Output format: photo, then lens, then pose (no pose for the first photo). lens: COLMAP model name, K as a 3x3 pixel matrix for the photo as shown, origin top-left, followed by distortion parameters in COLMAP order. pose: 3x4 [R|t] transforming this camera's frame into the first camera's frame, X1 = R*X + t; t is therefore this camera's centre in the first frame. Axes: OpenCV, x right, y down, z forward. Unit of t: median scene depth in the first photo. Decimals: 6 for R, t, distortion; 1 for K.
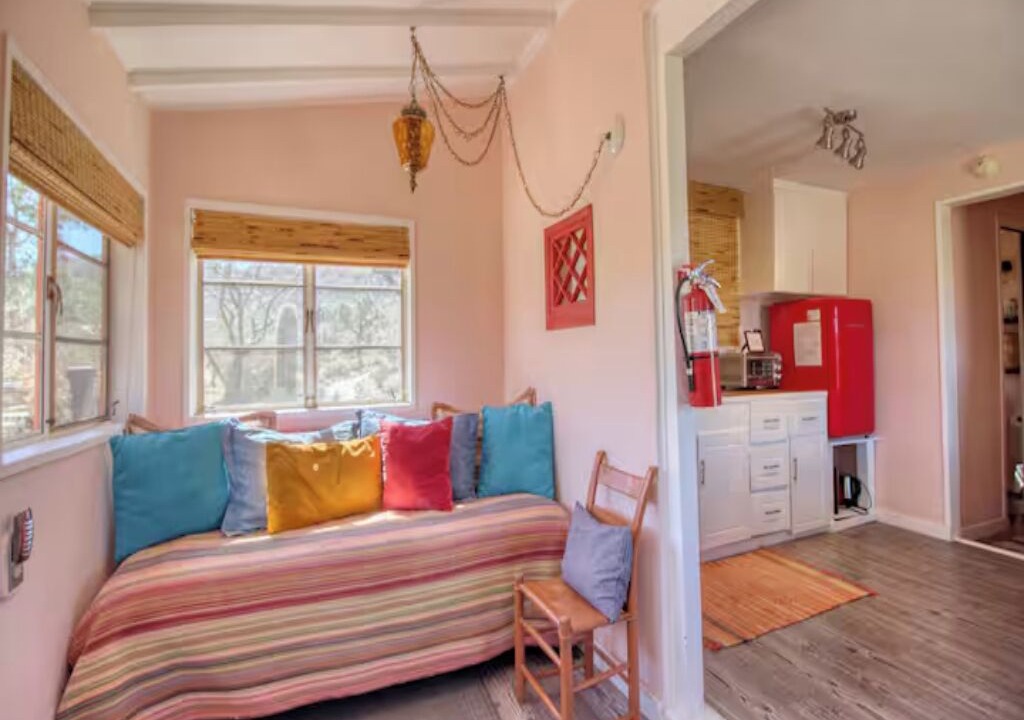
lens RADIAL K [[465.4, 0, 512.7], [0, 465.4, 355.4], [0, 0, 1]] dist [0.000864, 0.000019]
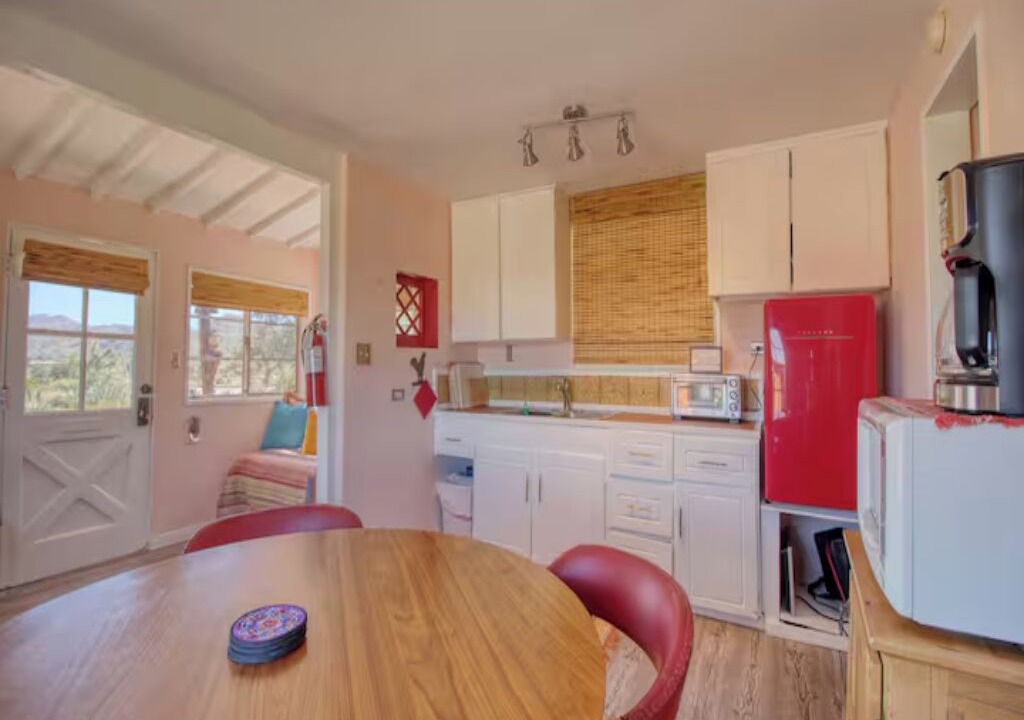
lens RADIAL K [[465.4, 0, 512.7], [0, 465.4, 355.4], [0, 0, 1]] dist [0.000864, 0.000019]
pose [[0.617036, -0.000570, -0.786935, 1.055938], [-0.009625, 0.999919, -0.008271, -0.029896], [0.786876, 0.012678, 0.616981, 0.278486]]
